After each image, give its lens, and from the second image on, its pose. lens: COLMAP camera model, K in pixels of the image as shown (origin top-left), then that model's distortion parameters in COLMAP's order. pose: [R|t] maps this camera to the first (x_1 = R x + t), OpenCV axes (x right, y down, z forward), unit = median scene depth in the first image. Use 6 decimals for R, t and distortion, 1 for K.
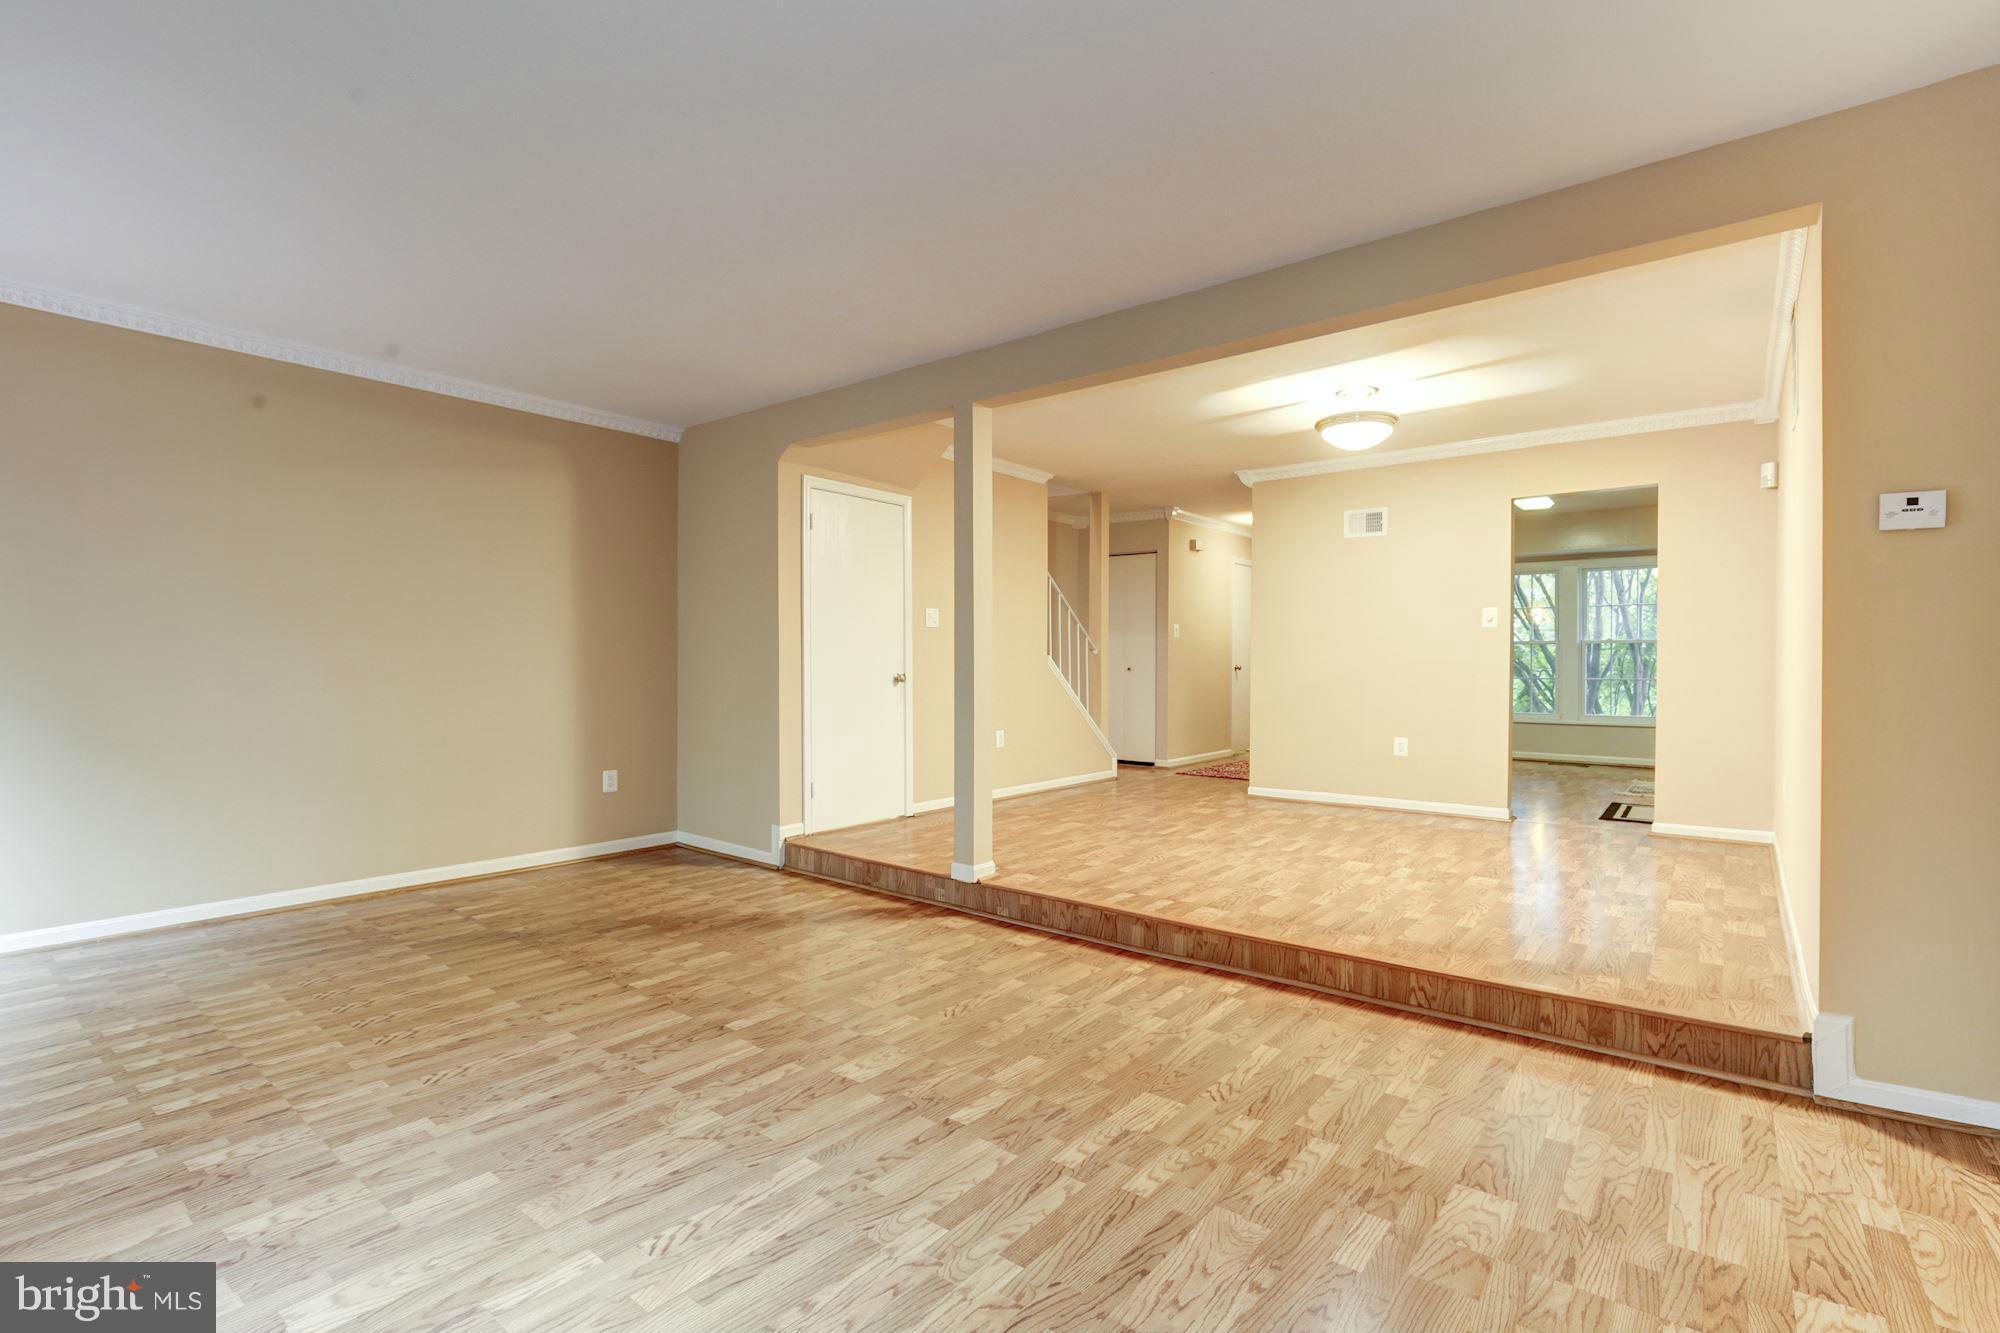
lens RADIAL K [[940.7, 0, 993.0], [0, 940.7, 667.4], [0, 0, 1]] dist [-0.013144, 0.001435]
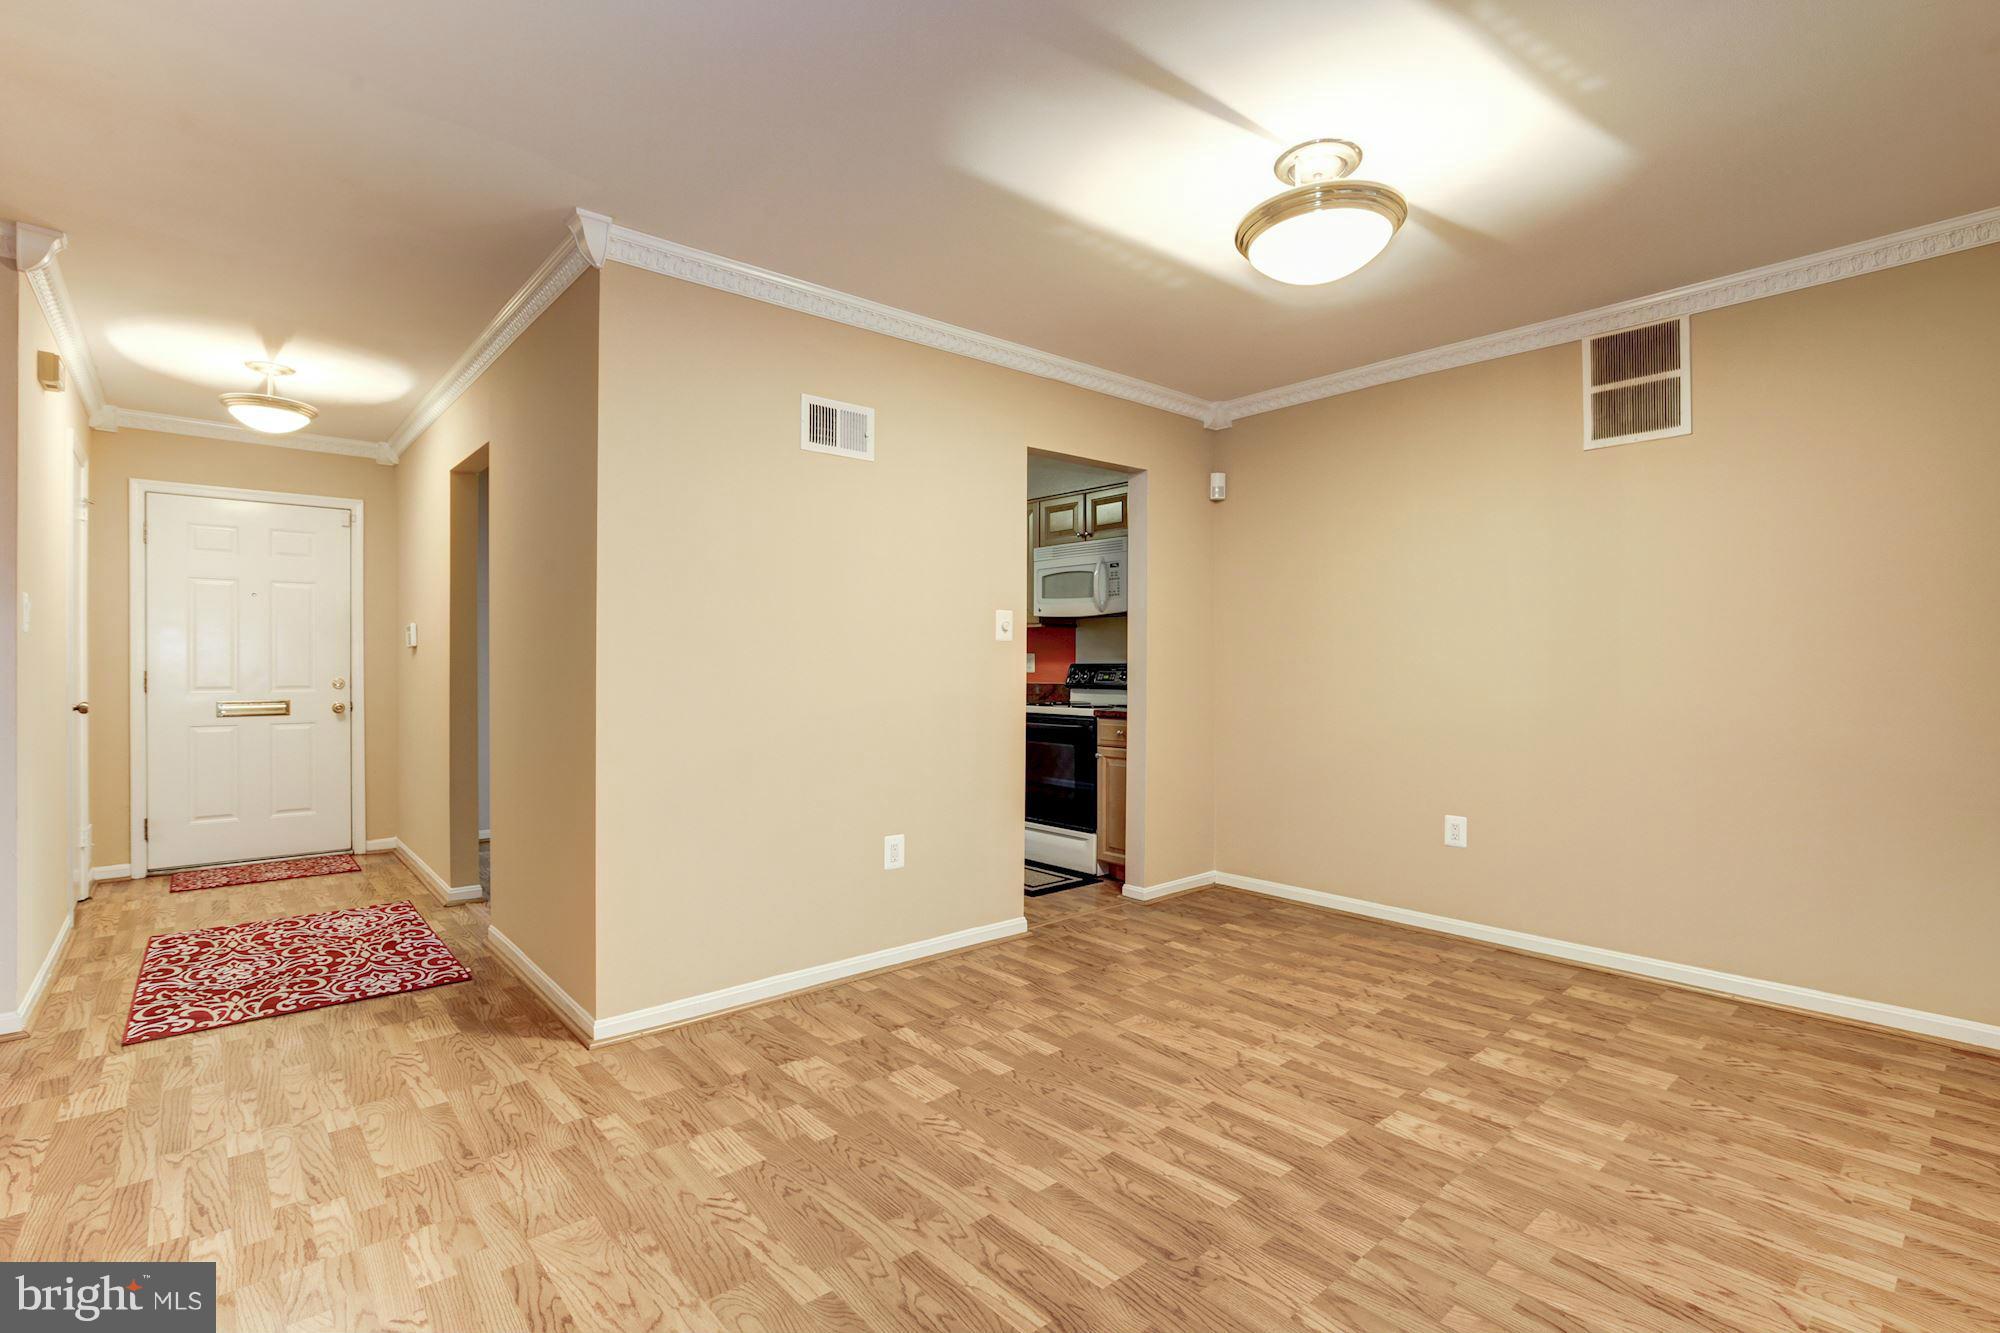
lens RADIAL K [[940.7, 0, 993.0], [0, 940.7, 667.4], [0, 0, 1]] dist [-0.013144, 0.001435]
pose [[0.183608, -0.006563, 0.982978, -0.225280], [0.003409, 0.999976, 0.006040, -0.058530], [-0.982994, 0.002242, 0.183626, 1.875012]]
